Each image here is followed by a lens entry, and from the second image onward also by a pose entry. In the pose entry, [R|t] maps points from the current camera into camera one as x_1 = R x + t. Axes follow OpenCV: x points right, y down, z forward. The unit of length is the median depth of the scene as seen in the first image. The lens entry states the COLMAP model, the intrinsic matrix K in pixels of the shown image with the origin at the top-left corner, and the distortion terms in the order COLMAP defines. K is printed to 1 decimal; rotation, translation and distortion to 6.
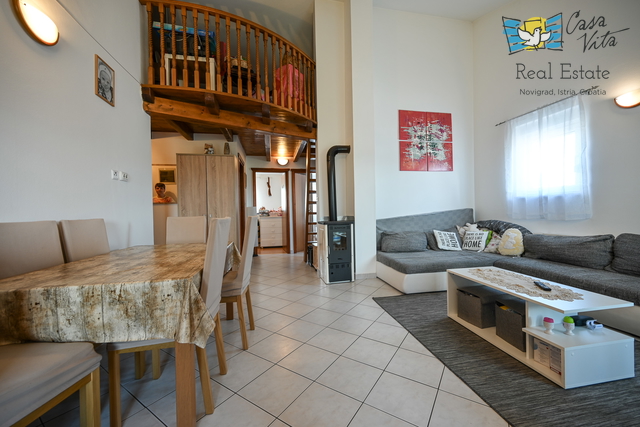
lens RADIAL K [[253.2, 0, 322.0], [0, 253.2, 213.5], [0, 0, 1]] dist [0.000310, 0.000226]
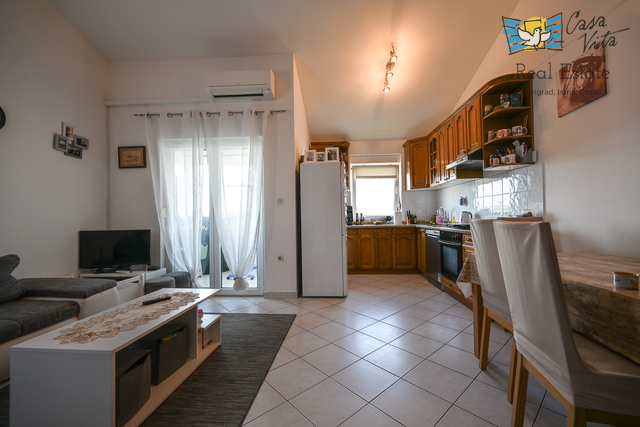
lens RADIAL K [[265.8, 0, 324.8], [0, 265.8, 213.6], [0, 0, 1]] dist [0.001269, 0.000060]
pose [[-0.968355, 0.034755, 0.247143, -0.008648], [0.034298, 0.999393, -0.006156, -0.008672], [-0.247207, 0.002516, -0.968959, 0.856128]]
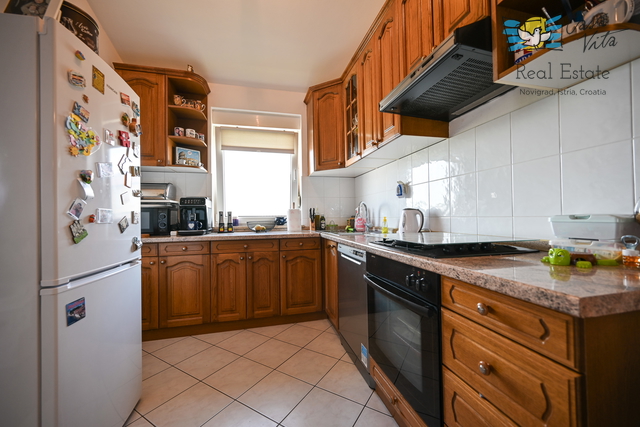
lens RADIAL K [[253.2, 0, 322.0], [0, 253.2, 213.5], [0, 0, 1]] dist [0.000310, 0.000226]
pose [[-0.999064, 0.030886, -0.030285, -0.063252], [0.030919, 0.999522, -0.000623, -0.003012], [0.030252, -0.001559, -0.999541, 0.439862]]
